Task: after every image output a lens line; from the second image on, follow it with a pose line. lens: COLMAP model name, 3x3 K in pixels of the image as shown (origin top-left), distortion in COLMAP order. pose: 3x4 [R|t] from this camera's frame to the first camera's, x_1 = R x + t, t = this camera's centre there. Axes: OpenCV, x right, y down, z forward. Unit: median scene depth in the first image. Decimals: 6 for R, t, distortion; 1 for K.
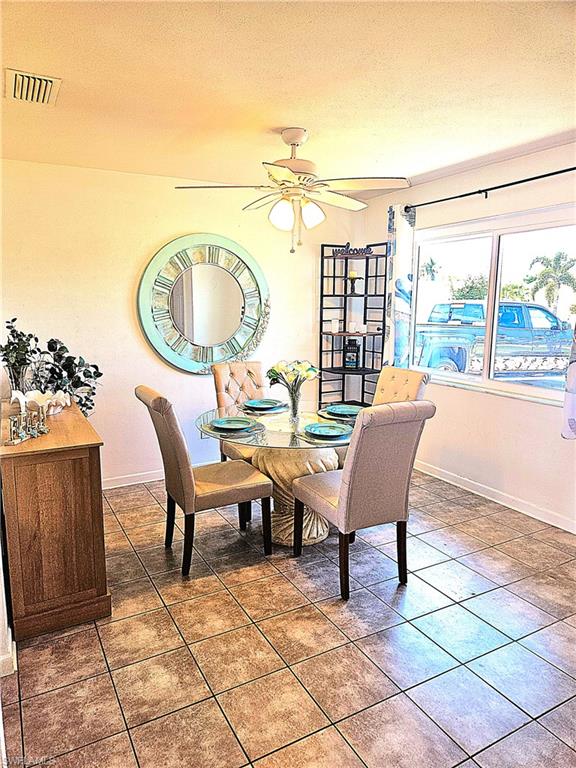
lens RADIAL K [[501.7, 0, 278.7], [0, 501.7, 388.3], [0, 0, 1]] dist [0.073575, -0.057967]
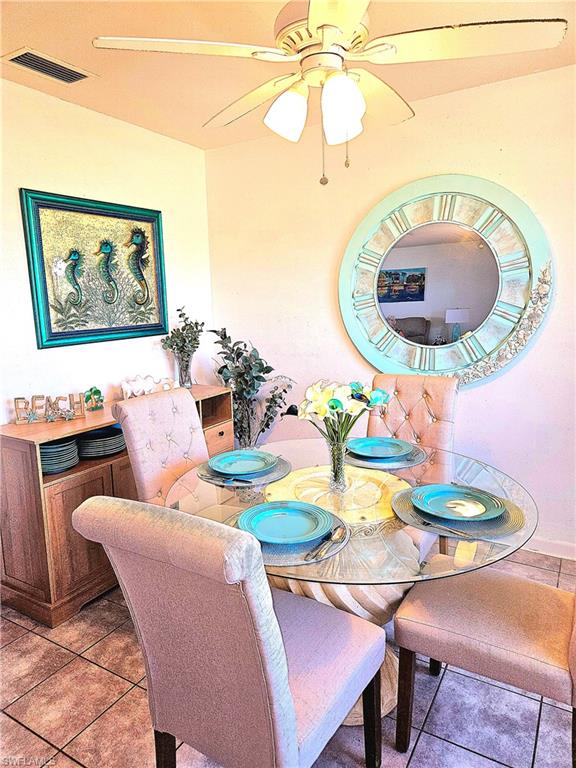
lens RADIAL K [[501.7, 0, 278.7], [0, 501.7, 388.3], [0, 0, 1]] dist [0.073575, -0.057967]
pose [[0.510406, 0.140839, -0.848322, 0.447783], [-0.119365, 0.988551, 0.092302, -0.087856], [0.851609, 0.054149, 0.521373, 0.623638]]
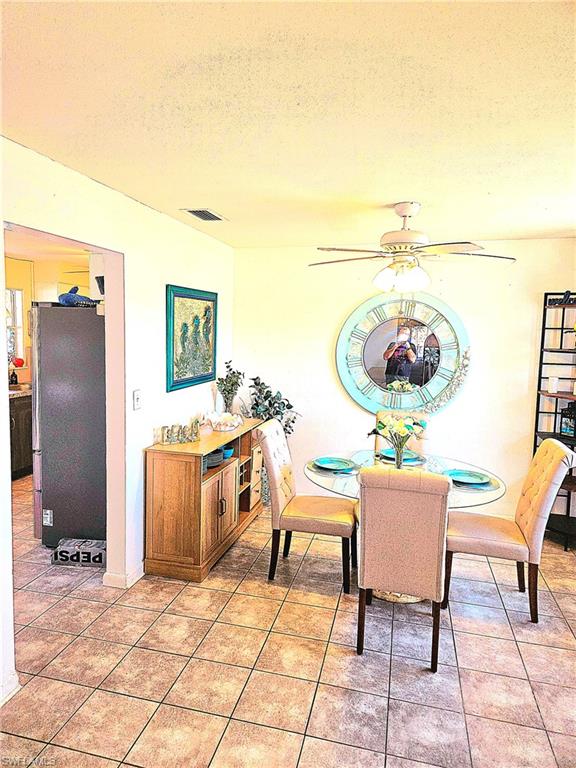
lens RADIAL K [[501.7, 0, 278.7], [0, 501.7, 388.3], [0, 0, 1]] dist [0.073575, -0.057967]
pose [[0.736608, 0.095572, -0.669533, 0.506633], [-0.139080, 0.990212, -0.011666, -0.061526], [0.661865, 0.101712, 0.742691, 0.057841]]
